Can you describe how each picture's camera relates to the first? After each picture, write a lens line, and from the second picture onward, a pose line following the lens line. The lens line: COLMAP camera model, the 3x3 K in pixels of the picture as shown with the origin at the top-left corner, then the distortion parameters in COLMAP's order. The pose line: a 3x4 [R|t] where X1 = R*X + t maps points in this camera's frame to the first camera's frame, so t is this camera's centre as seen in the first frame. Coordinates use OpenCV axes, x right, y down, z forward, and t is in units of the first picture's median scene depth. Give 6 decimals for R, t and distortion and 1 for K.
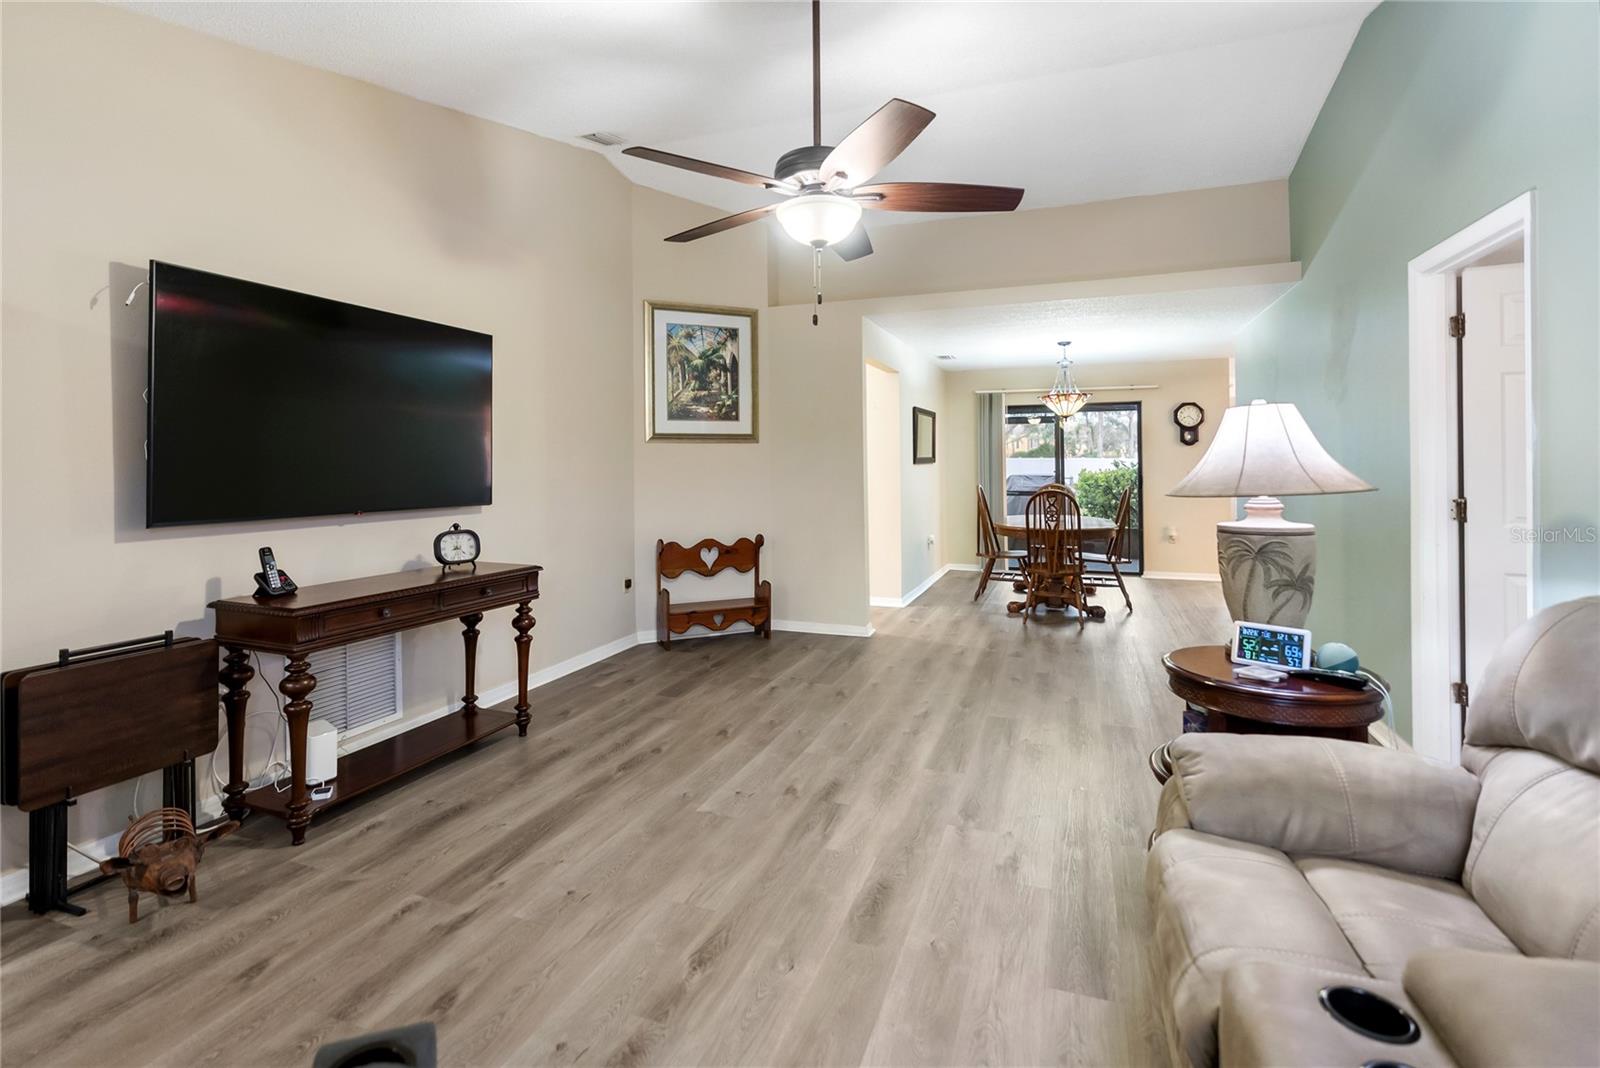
lens RADIAL K [[747.2, 0, 797.3], [0, 747.2, 462.4], [0, 0, 1]] dist [-0.000609, 0.000111]
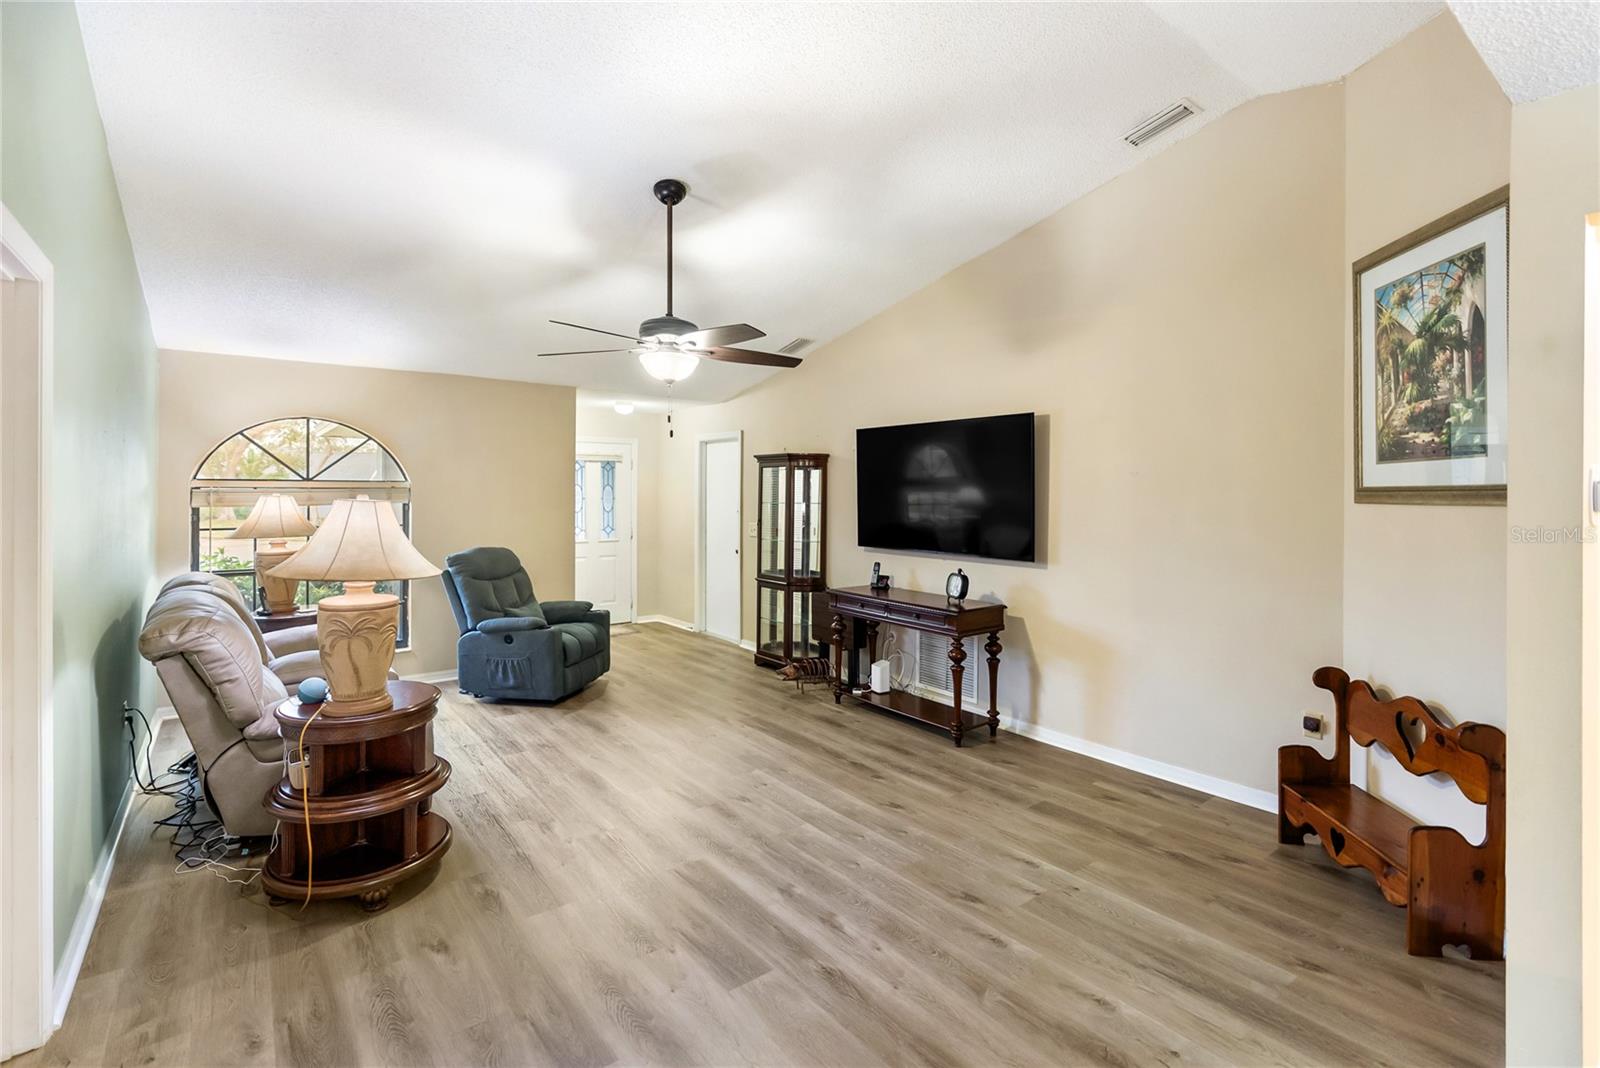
lens RADIAL K [[734.3, 0, 800.6], [0, 734.3, 497.4], [0, 0, 1]] dist [-0.000895, 0.000159]
pose [[-0.531980, 0.010306, -0.846694, 0.514856], [0.004812, 0.999947, 0.009147, -0.038042], [0.846744, 0.000792, -0.532001, 0.920773]]
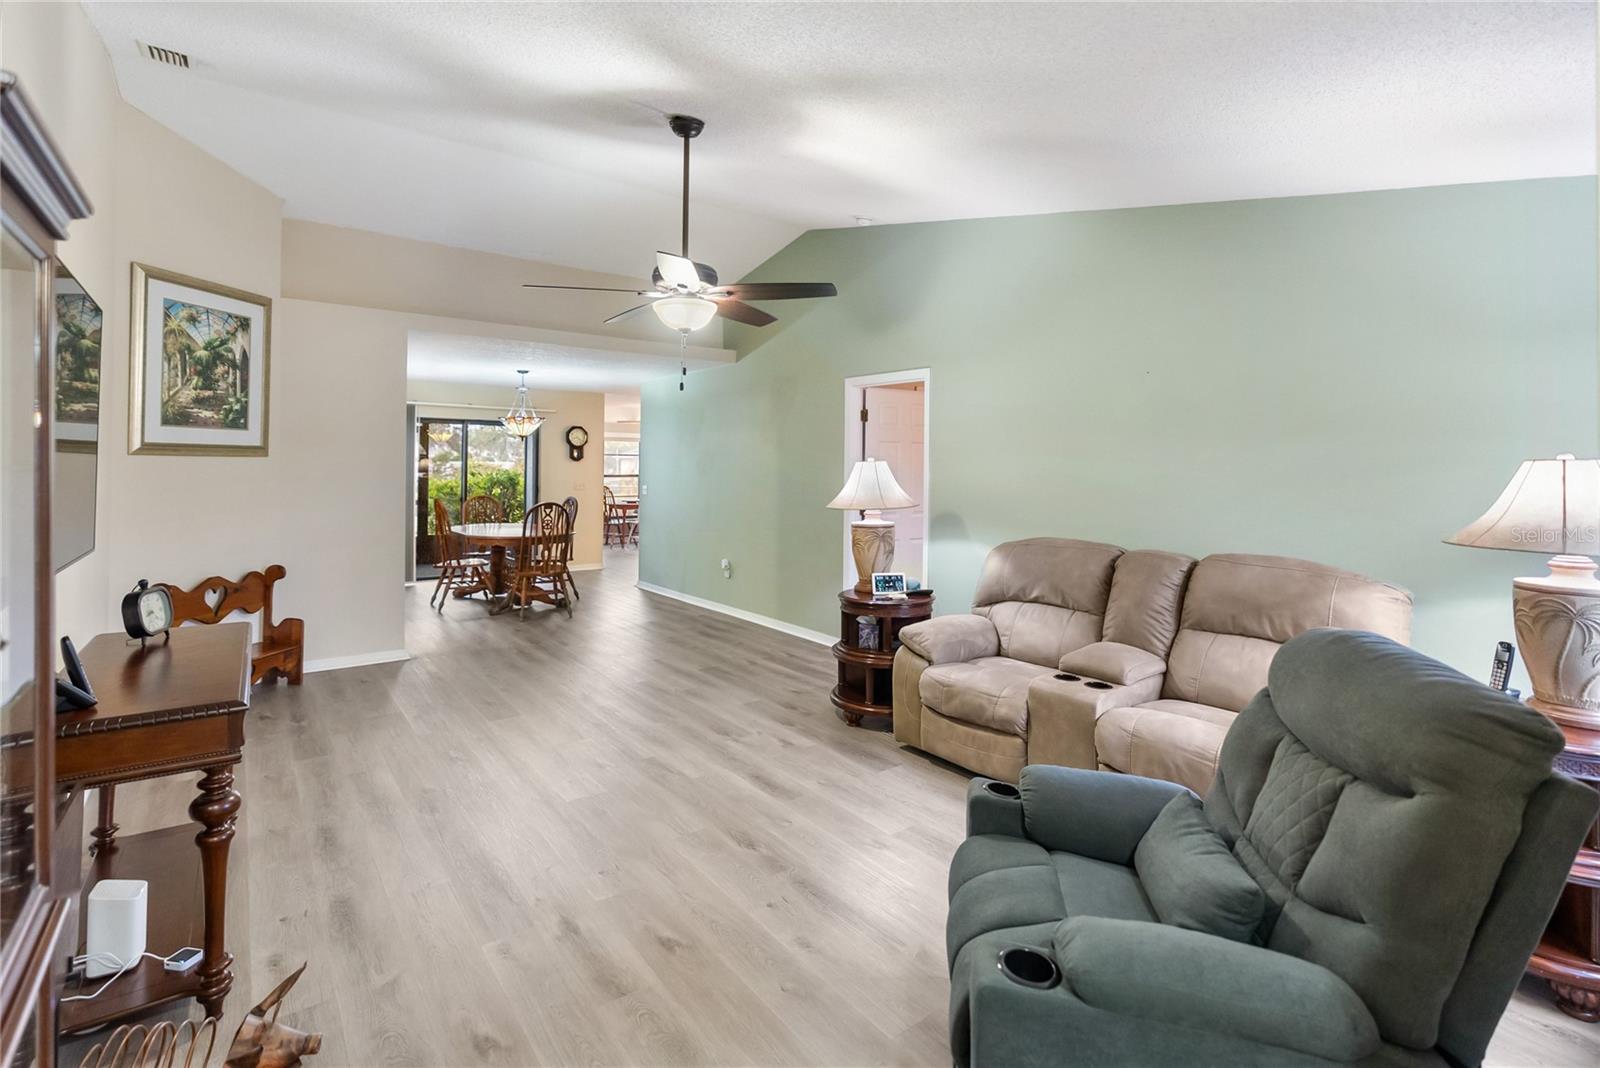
lens RADIAL K [[741.6, 0, 796.5], [0, 741.6, 457.3], [0, 0, 1]] dist [-0.001179, 0.000083]
pose [[0.541682, 0.021078, 0.840319, -0.451993], [-0.013960, 0.999773, -0.016079, -0.021364], [-0.840467, -0.003022, 0.541854, 0.051234]]
